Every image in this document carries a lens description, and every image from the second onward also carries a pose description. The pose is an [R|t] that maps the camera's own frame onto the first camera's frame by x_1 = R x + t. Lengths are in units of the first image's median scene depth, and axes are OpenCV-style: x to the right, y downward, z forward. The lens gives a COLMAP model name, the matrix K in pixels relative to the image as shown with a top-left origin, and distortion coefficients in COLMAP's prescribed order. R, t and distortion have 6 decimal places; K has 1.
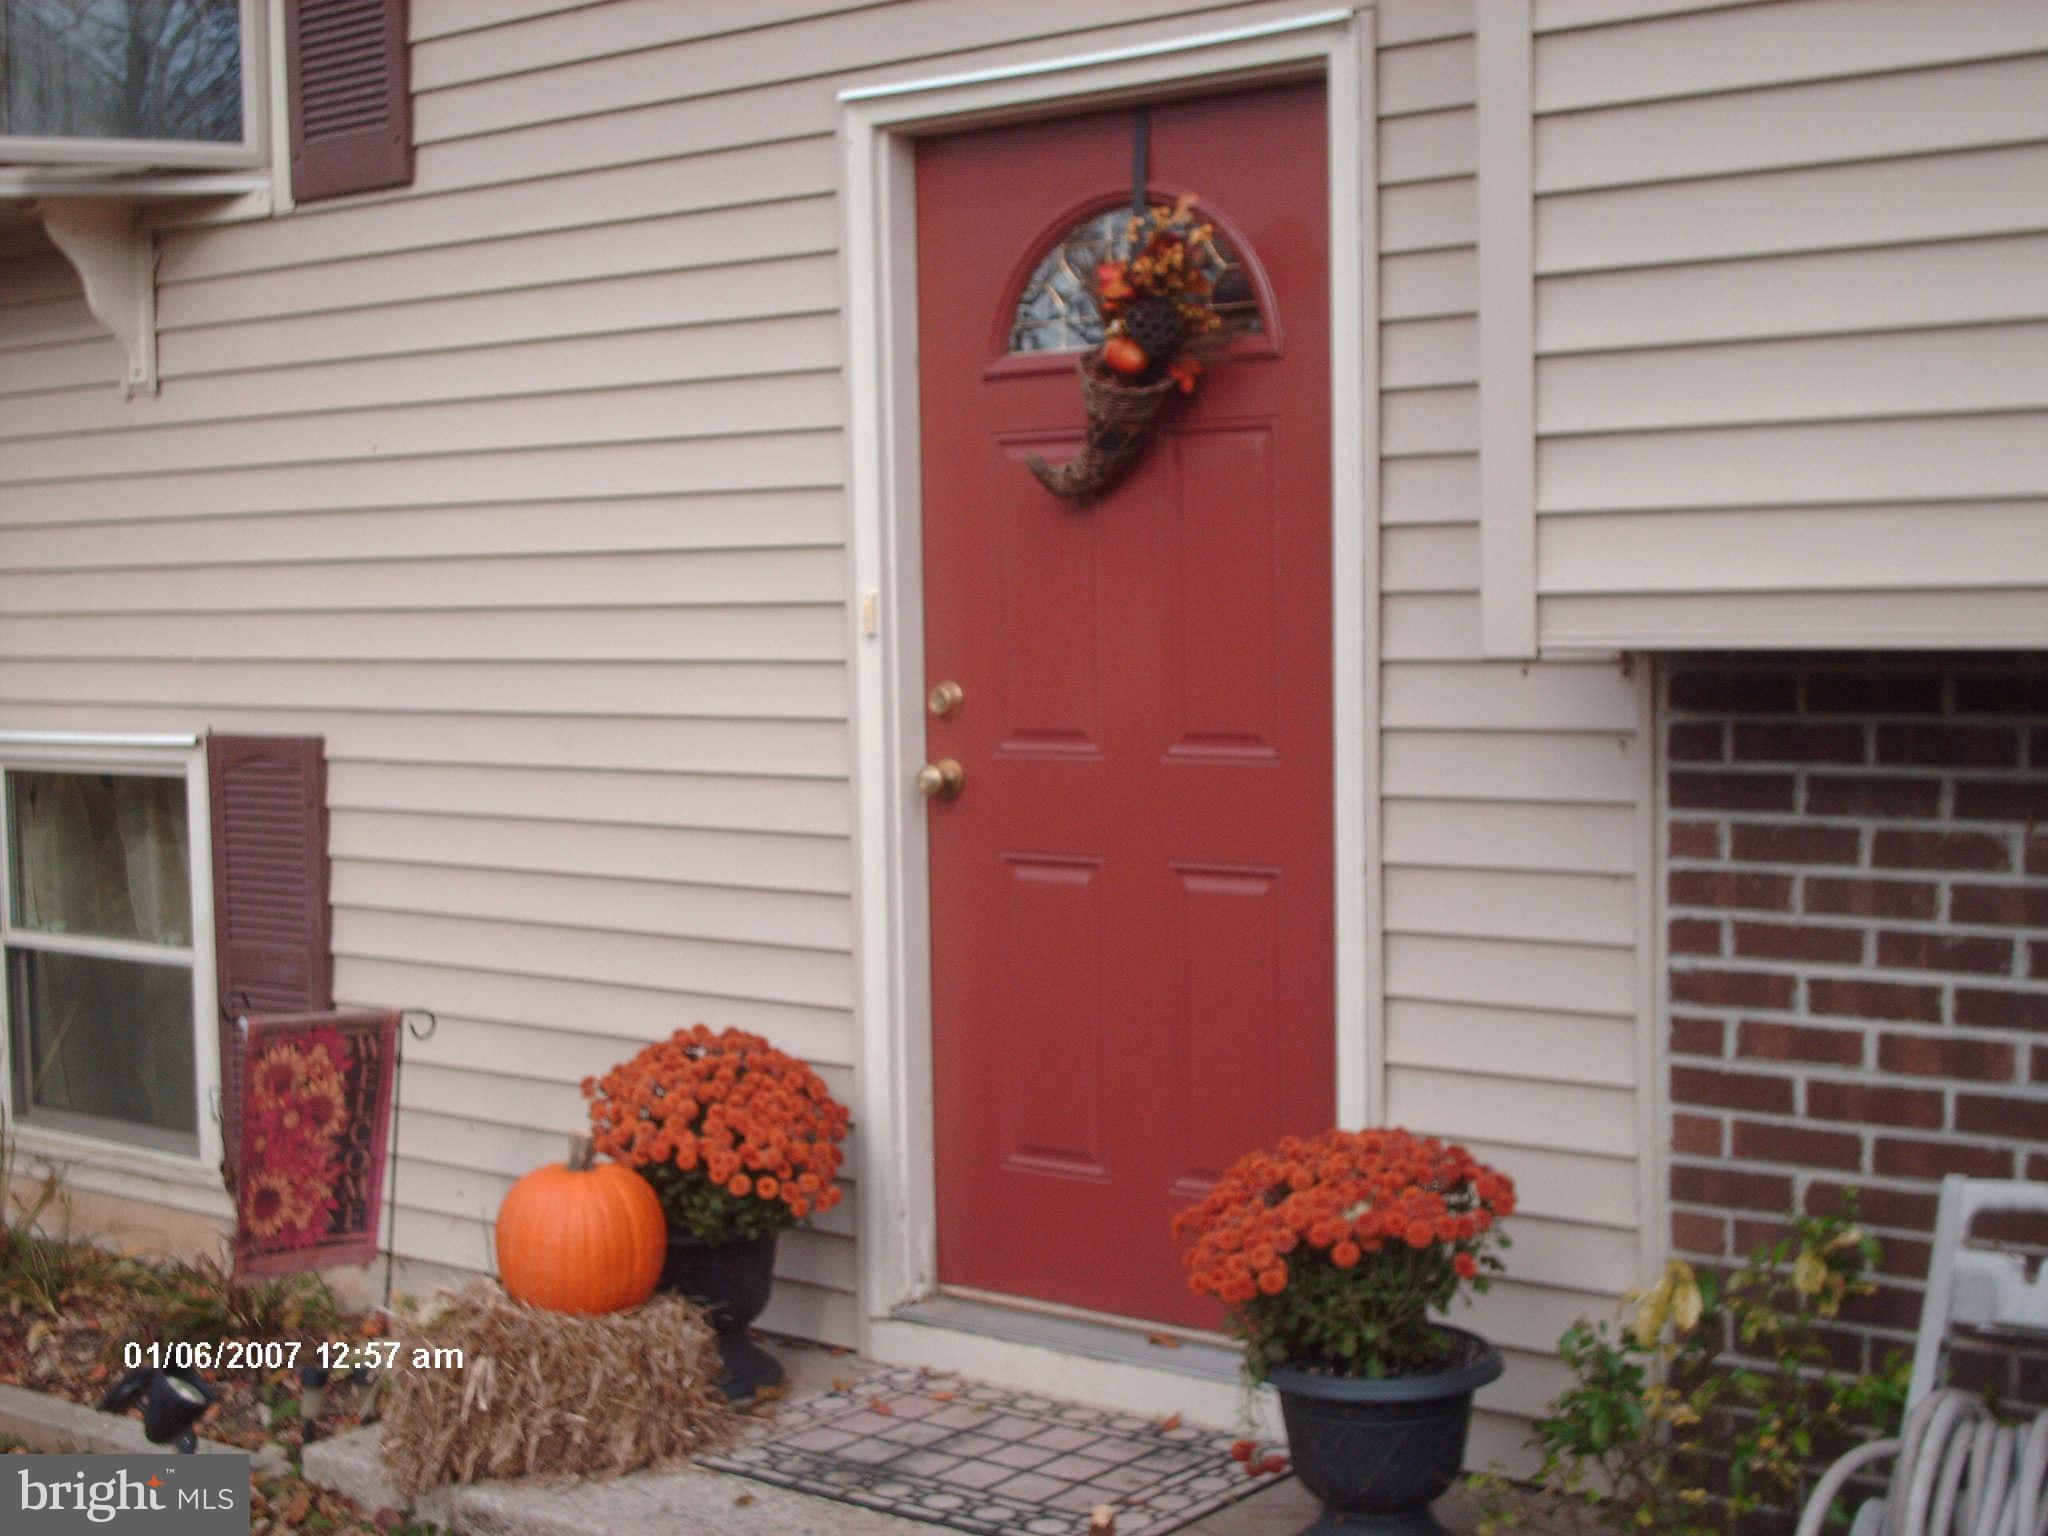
lens RADIAL K [[2841.5, 0, 1023.7], [0, 2841.5, 729.9], [0, 0, 1]] dist [-0.021910, -0.130633]
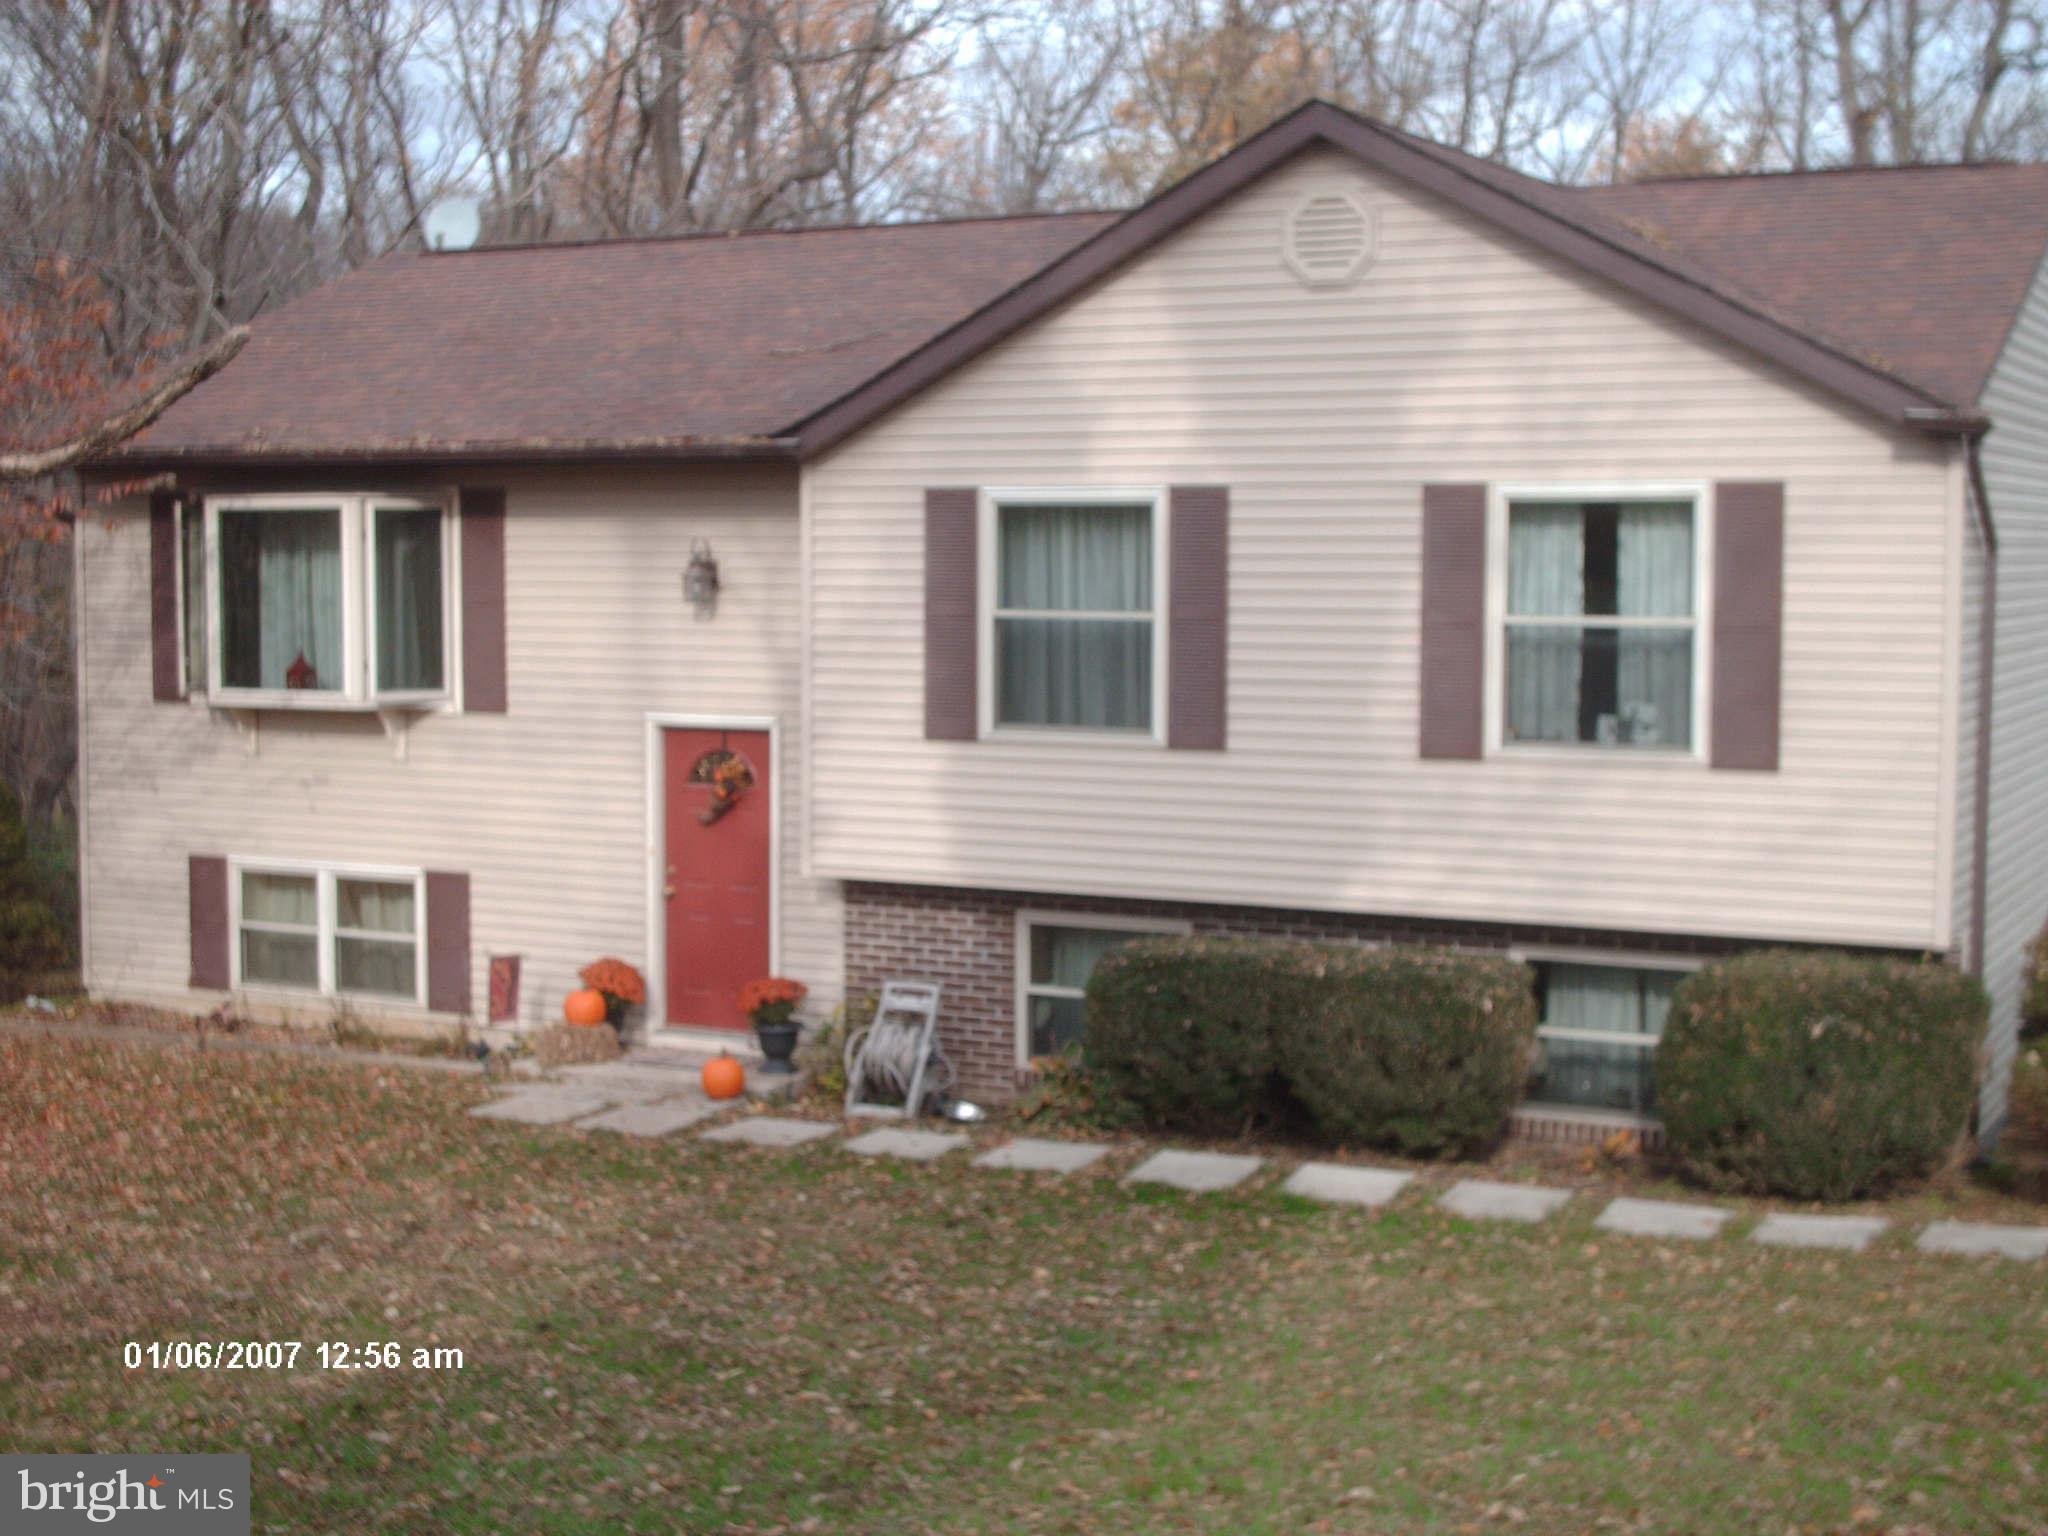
lens RADIAL K [[2841.5, 0, 1023.7], [0, 2841.5, 729.9], [0, 0, 1]] dist [-0.021910, -0.130633]
pose [[0.983699, 0.009354, 0.179579, -0.270139], [-0.011334, 0.999886, 0.010004, -0.265627], [-0.179465, -0.011877, 0.983693, -3.088471]]
